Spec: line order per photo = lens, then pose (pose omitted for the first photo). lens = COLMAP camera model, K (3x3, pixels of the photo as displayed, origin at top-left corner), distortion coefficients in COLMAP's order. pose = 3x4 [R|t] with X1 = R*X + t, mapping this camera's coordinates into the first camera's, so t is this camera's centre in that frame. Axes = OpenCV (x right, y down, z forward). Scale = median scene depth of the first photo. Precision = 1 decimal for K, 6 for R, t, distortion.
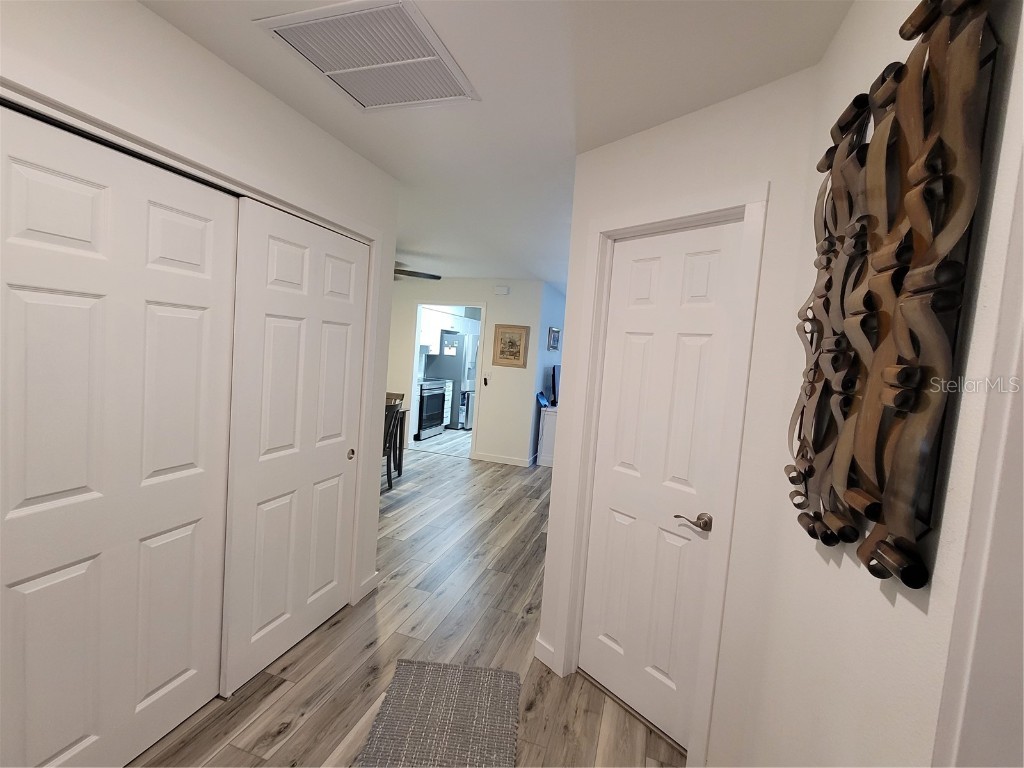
lens RADIAL K [[447.4, 0, 512.0], [0, 447.4, 384.0], [0, 0, 1]] dist [-0.000044, 0.000037]
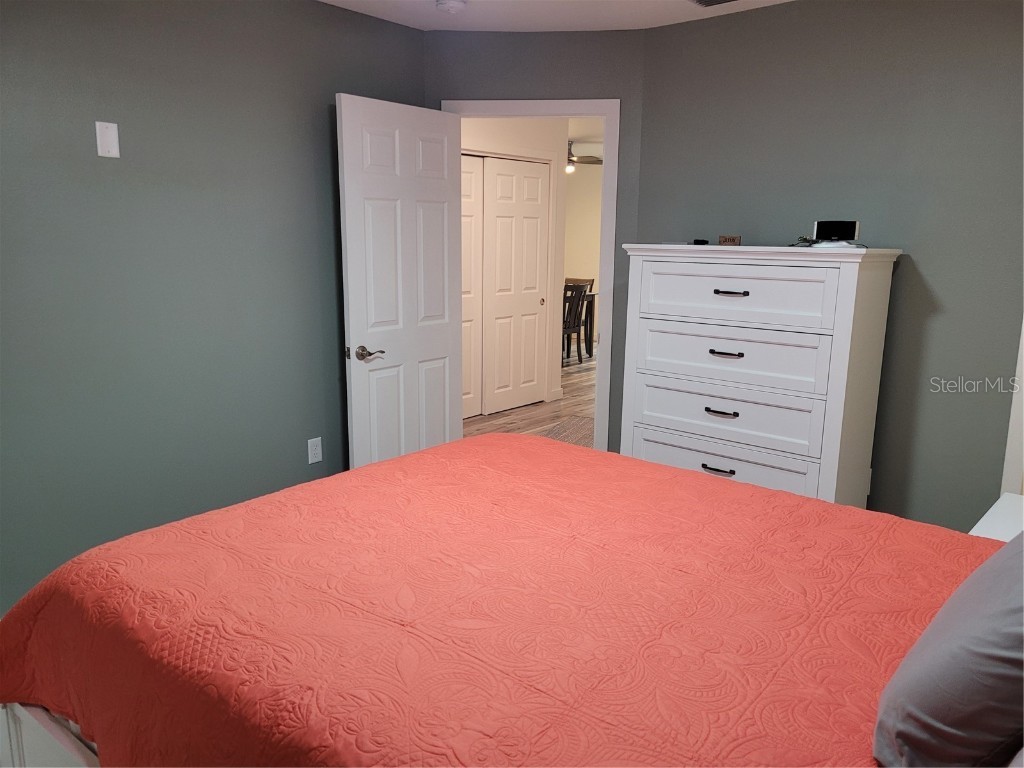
lens RADIAL K [[766.7, 0, 512.0], [0, 766.7, 384.0], [0, 0, 1]] dist [0.006657, 0.002967]
pose [[0.921149, 0.007307, -0.389143, 0.631303], [0.033773, 0.994552, 0.098620, 0.189038], [0.387743, -0.103987, 0.915883, -1.637872]]
